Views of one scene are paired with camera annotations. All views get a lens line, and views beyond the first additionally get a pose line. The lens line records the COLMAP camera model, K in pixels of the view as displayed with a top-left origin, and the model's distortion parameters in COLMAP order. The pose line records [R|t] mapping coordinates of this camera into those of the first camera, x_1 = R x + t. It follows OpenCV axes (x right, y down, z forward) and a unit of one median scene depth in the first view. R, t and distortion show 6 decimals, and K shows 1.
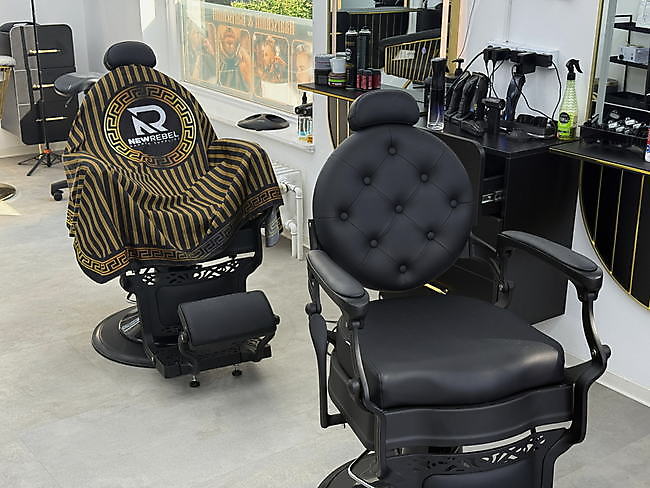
lens RADIAL K [[914.0, 0, 324.9], [0, 914.0, 254.5], [0, 0, 1]] dist [0.120200, -0.005772]
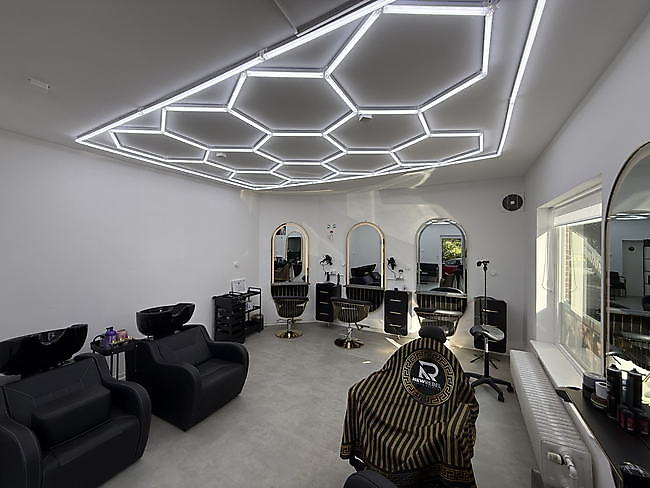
lens RADIAL K [[260.8, 0, 323.4], [0, 260.8, 243.1], [0, 0, 1]] dist [0.000922, 0.000279]
pose [[0.411547, -0.005891, -0.911370, 0.212027], [-0.315337, 0.937296, -0.148455, -0.266544], [0.855098, 0.348485, 0.383883, 0.600340]]
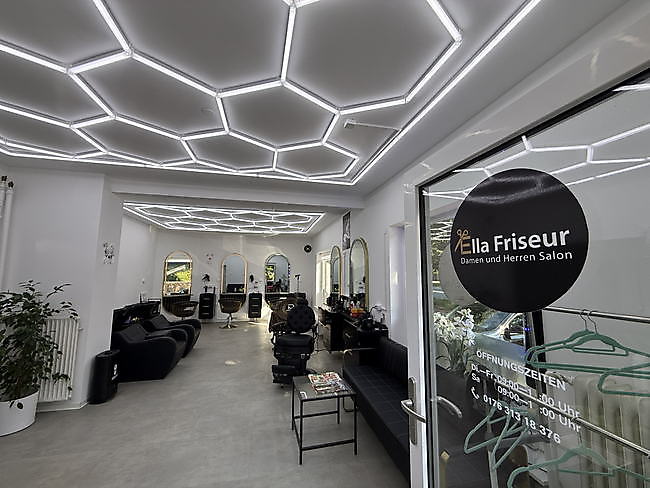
lens RADIAL K [[260.8, 0, 323.4], [0, 260.8, 243.1], [0, 0, 1]] dist [0.000922, 0.000279]
pose [[0.915004, -0.043626, -0.401079, 0.708511], [-0.139915, 0.898125, -0.416887, 0.153937], [0.378406, 0.437571, 0.815684, -0.424797]]
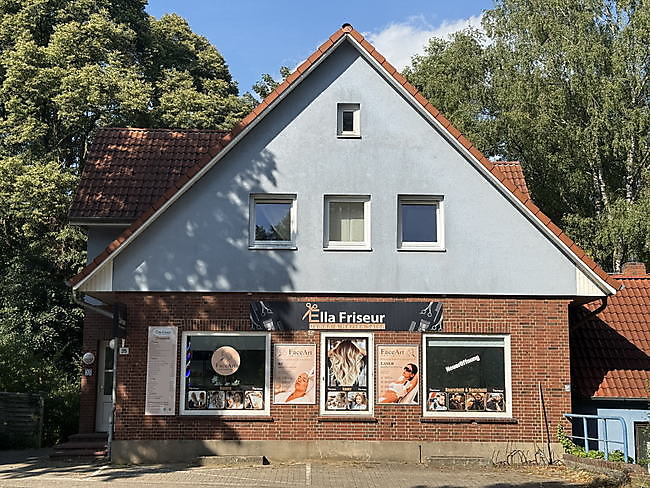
lens RADIAL K [[1030.2, 0, 325.0], [0, 1030.2, 244.0], [0, 0, 1]] dist [0.112773, 0.019349]
pose [[0.578356, 0.117903, 0.807219, -0.358729], [0.276981, 0.902340, -0.330248, 0.393359], [-0.767323, 0.414586, 0.489217, -0.869221]]
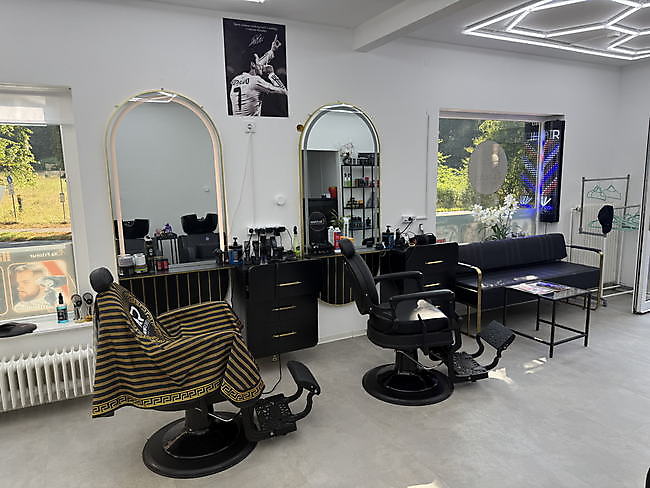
lens RADIAL K [[458.1, 0, 325.8], [0, 458.1, 245.7], [0, 0, 1]] dist [0.088785, -0.123167]
pose [[0.155914, -0.158968, 0.974895, -0.890324], [0.356685, 0.929432, 0.094510, -0.229310], [-0.921122, 0.332995, 0.201613, 0.623035]]
